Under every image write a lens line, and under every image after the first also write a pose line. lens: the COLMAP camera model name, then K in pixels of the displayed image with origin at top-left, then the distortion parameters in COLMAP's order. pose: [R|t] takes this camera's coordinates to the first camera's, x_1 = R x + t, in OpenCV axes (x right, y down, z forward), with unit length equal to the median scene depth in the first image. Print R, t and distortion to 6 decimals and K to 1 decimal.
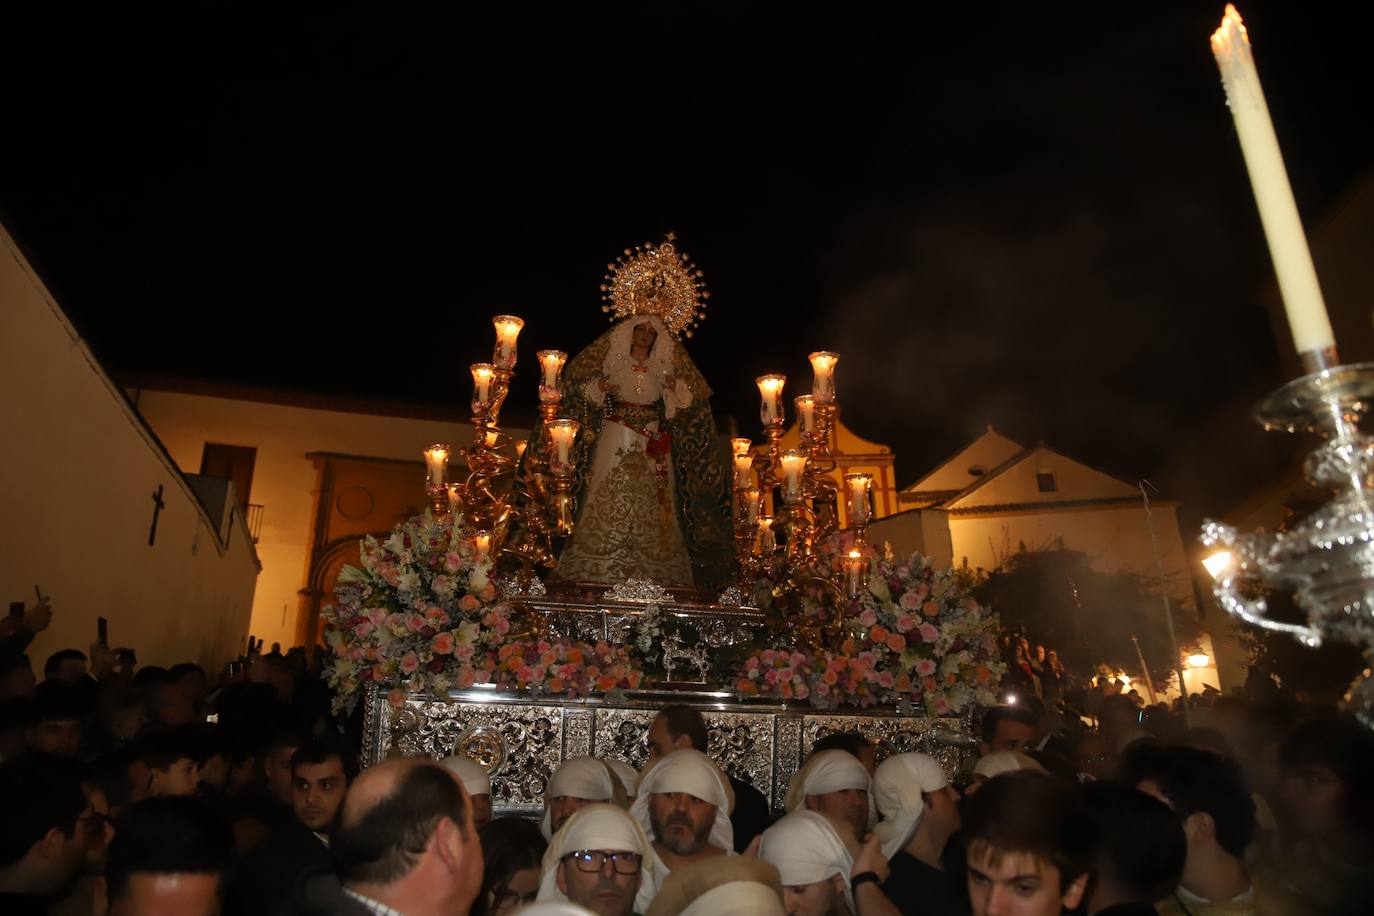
lens RADIAL K [[966.8, 0, 666.3], [0, 966.8, 459.6], [0, 0, 1]] dist [-0.075939, 0.000255]
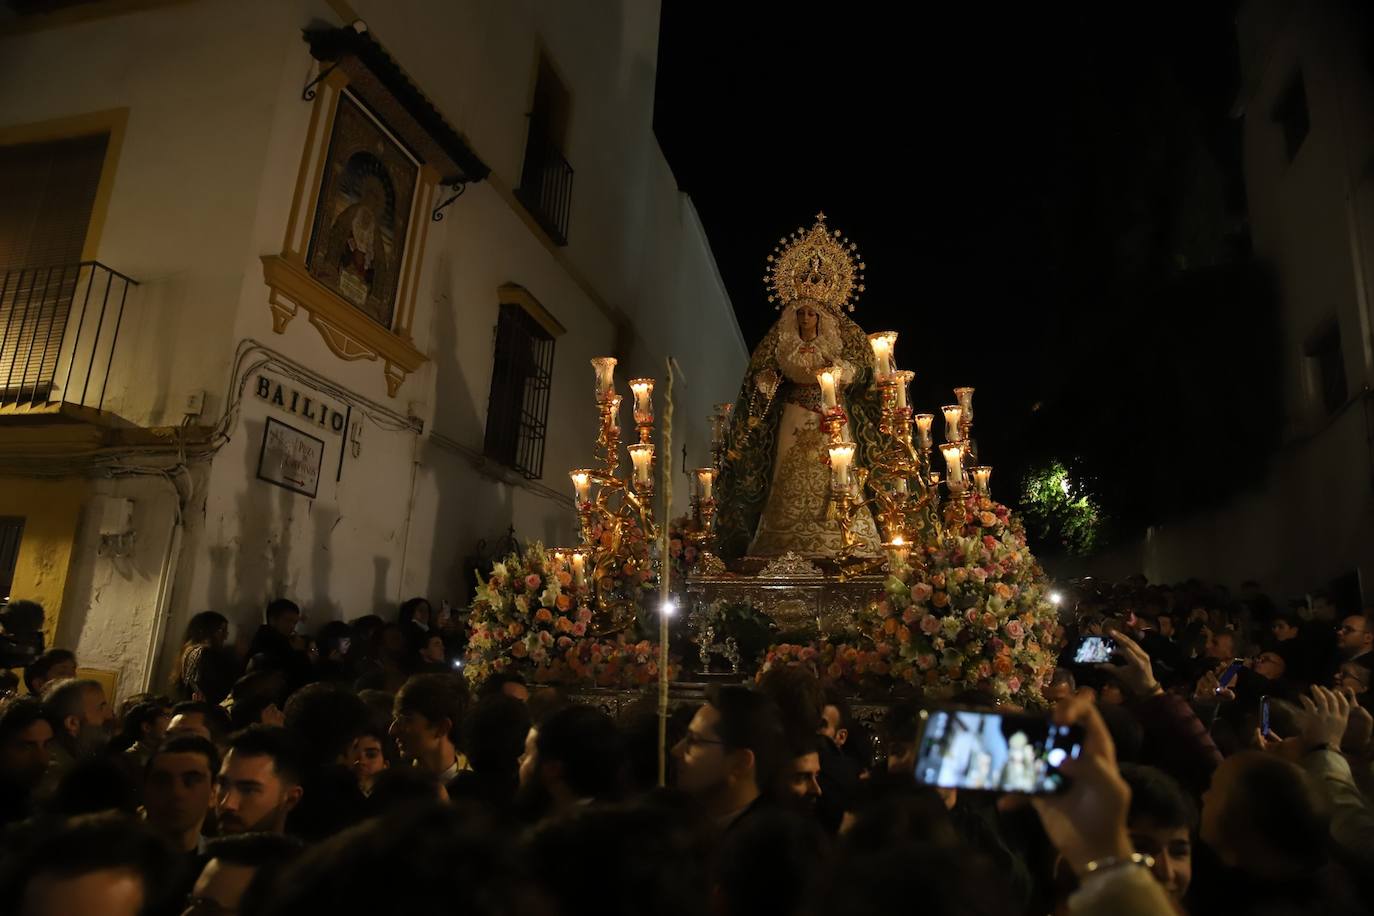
lens RADIAL K [[959.6, 0, 742.2], [0, 959.6, 432.4], [0, 0, 1]] dist [-0.004874, -0.002880]
pose [[0.880829, -0.110821, -0.460282, 0.401412], [0.147897, 0.987971, 0.045155, -0.065676], [0.449741, -0.107849, 0.886624, 0.025030]]
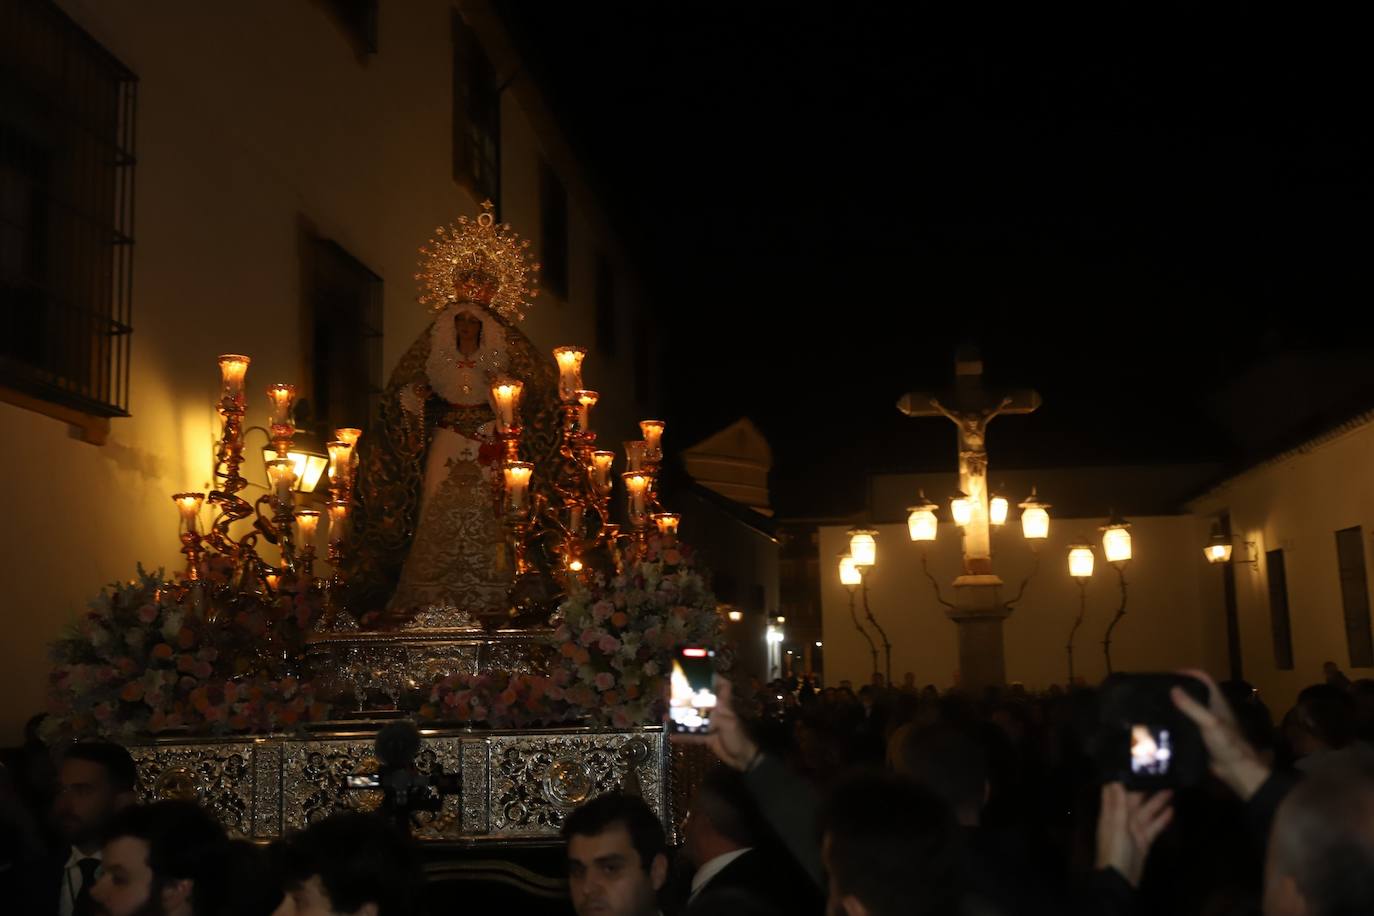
lens RADIAL K [[1594.7, 0, 686.2], [0, 1594.7, 438.0], [0, 0, 1]] dist [0.072836, 0.010025]
pose [[0.969432, -0.102924, -0.222727, 0.502077], [0.110276, 0.993684, 0.020789, -0.037500], [0.219181, -0.044715, 0.974659, -0.383987]]
